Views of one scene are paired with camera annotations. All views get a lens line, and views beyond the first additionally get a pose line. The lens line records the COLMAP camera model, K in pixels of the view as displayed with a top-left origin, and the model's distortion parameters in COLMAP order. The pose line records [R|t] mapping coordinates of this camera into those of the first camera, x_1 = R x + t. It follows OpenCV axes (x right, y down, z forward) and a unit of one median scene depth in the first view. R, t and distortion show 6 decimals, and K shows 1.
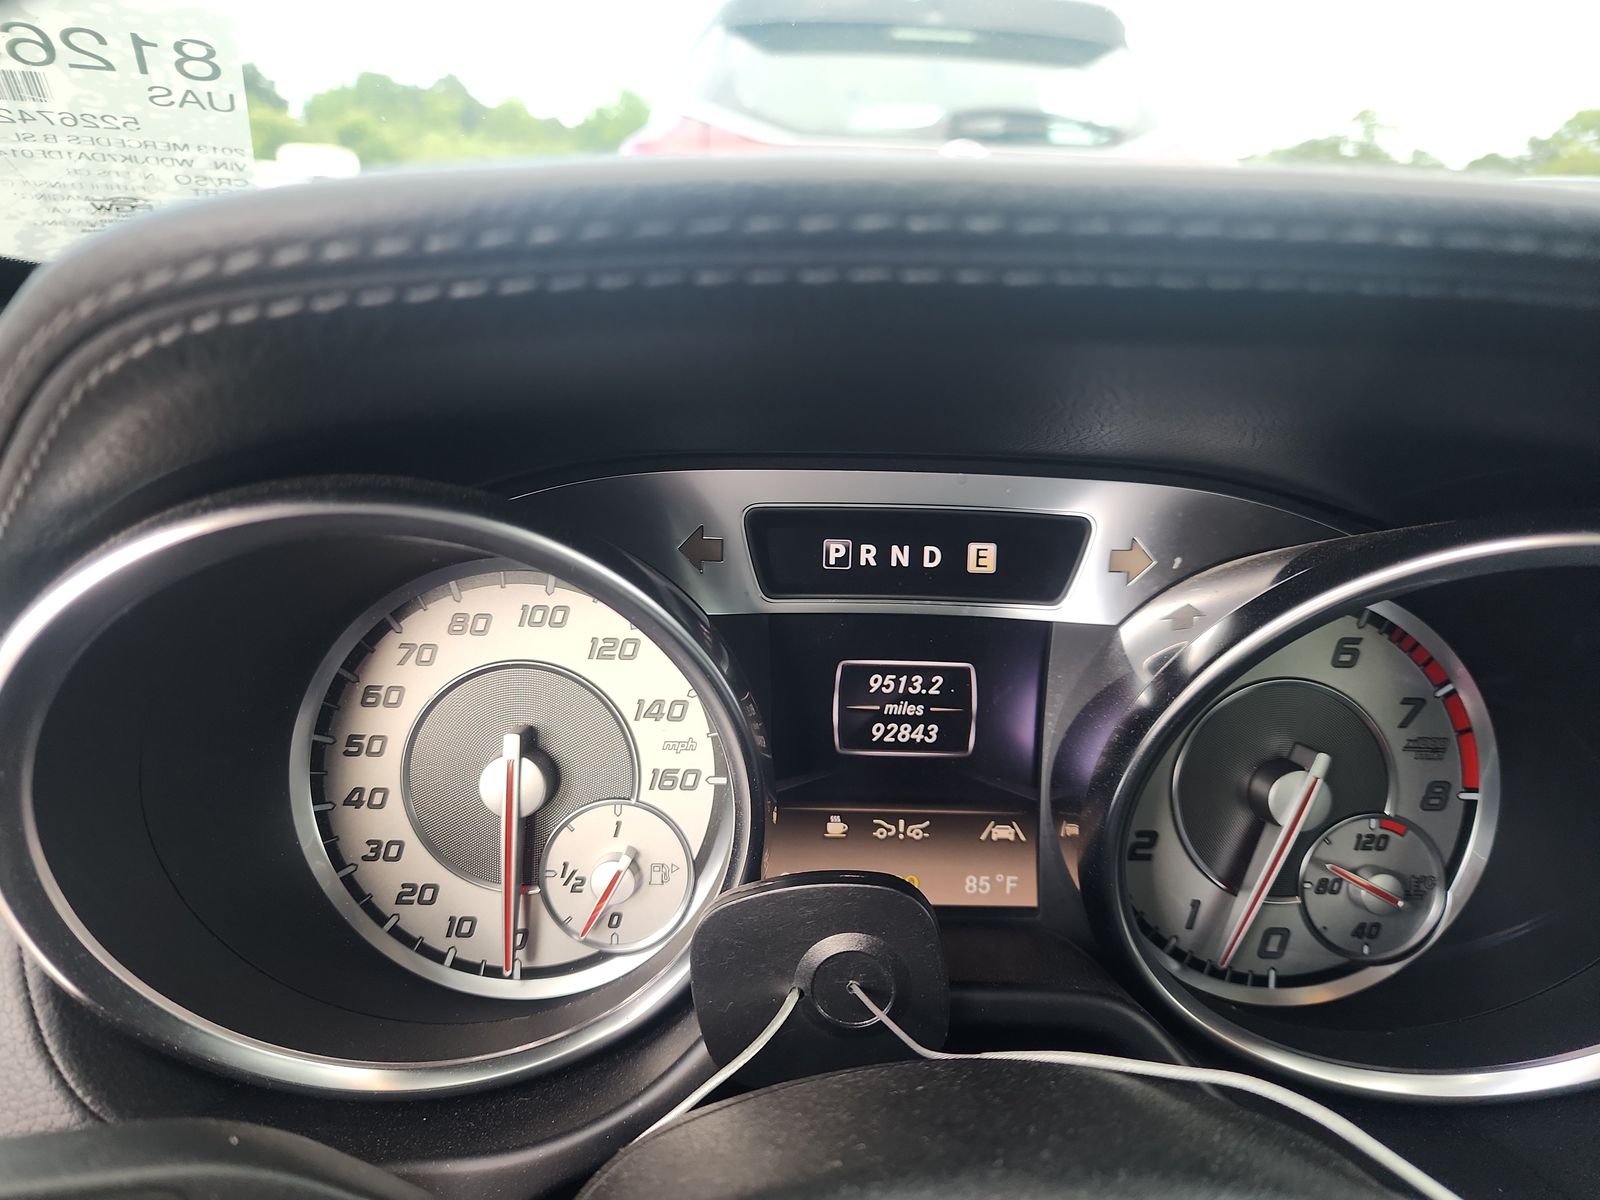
lens RADIAL K [[1042.8, 0, 800.0], [0, 1042.8, 600.0], [0, 0, 1]] dist [0.034844, -0.036811]
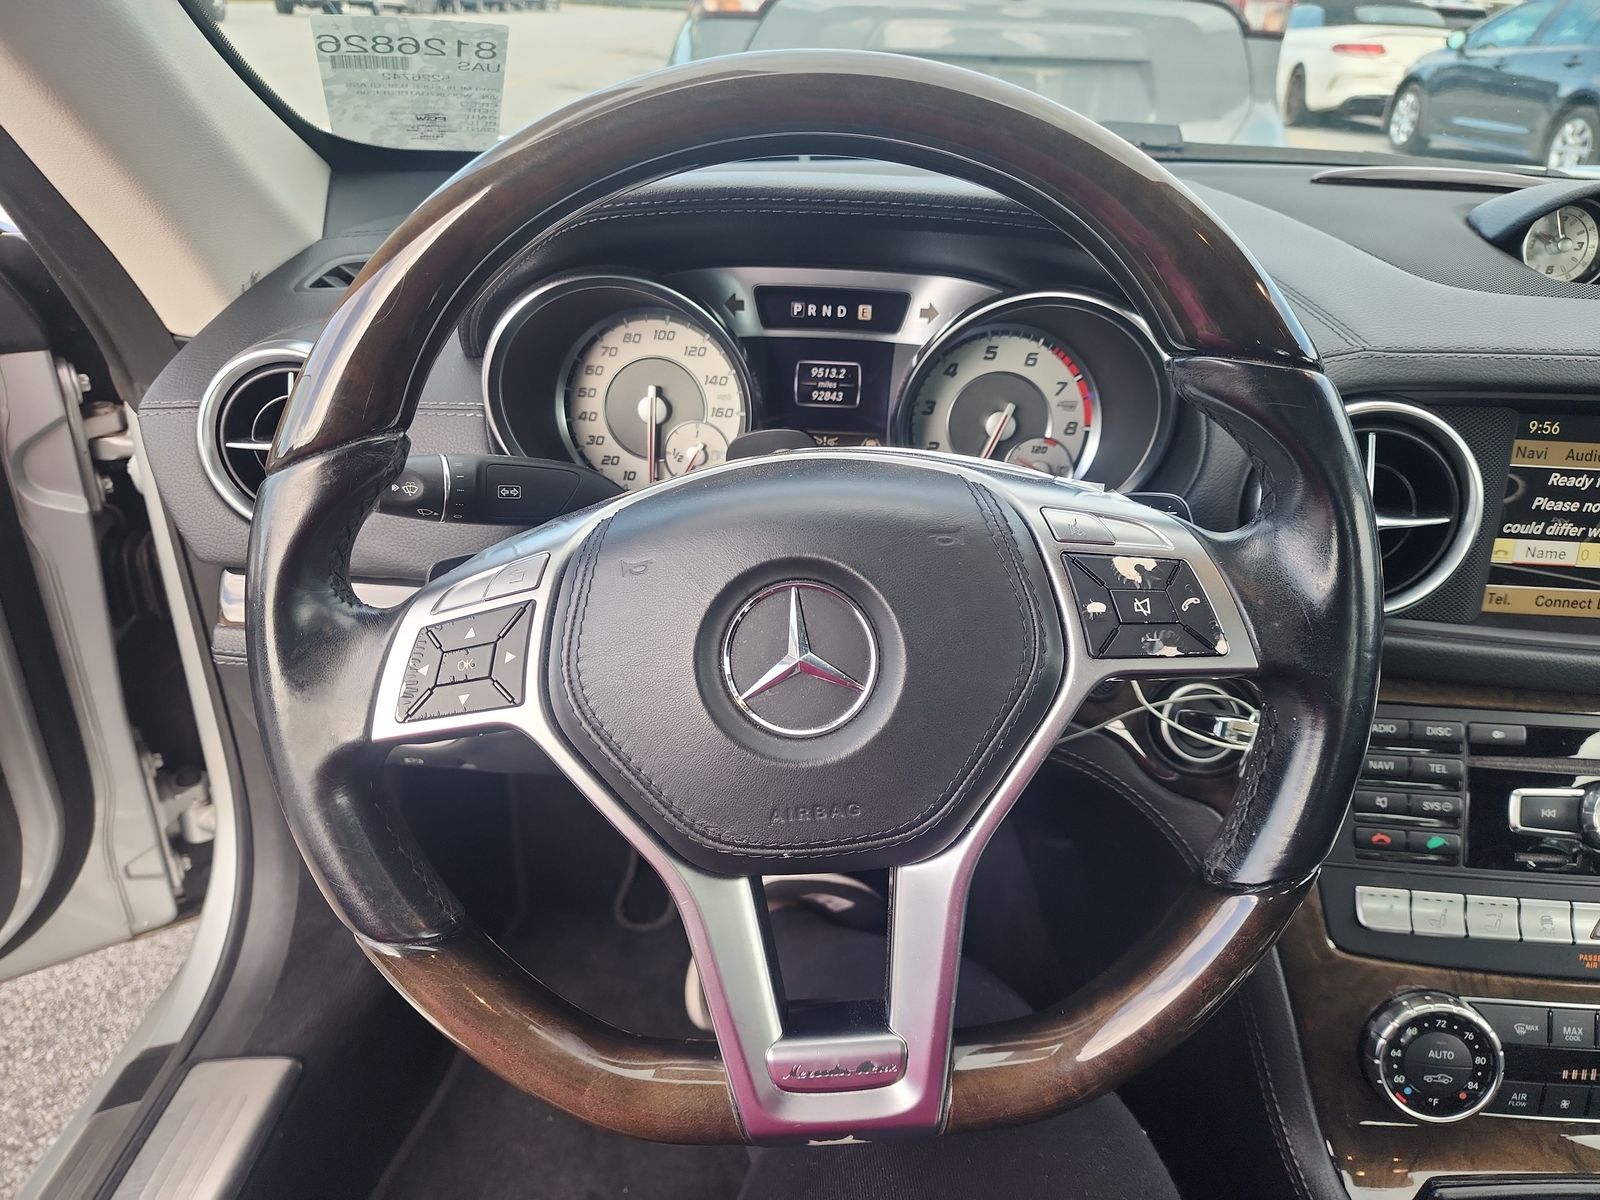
lens RADIAL K [[1040.1, 0, 796.9], [0, 1040.1, 617.2], [0, 0, 1]] dist [0.033454, -0.034619]
pose [[0.998079, 0.028458, -0.055033, 0.170487], [-0.017665, 0.982109, 0.187485, 0.175551], [0.059384, -0.186152, 0.980725, -1.225475]]
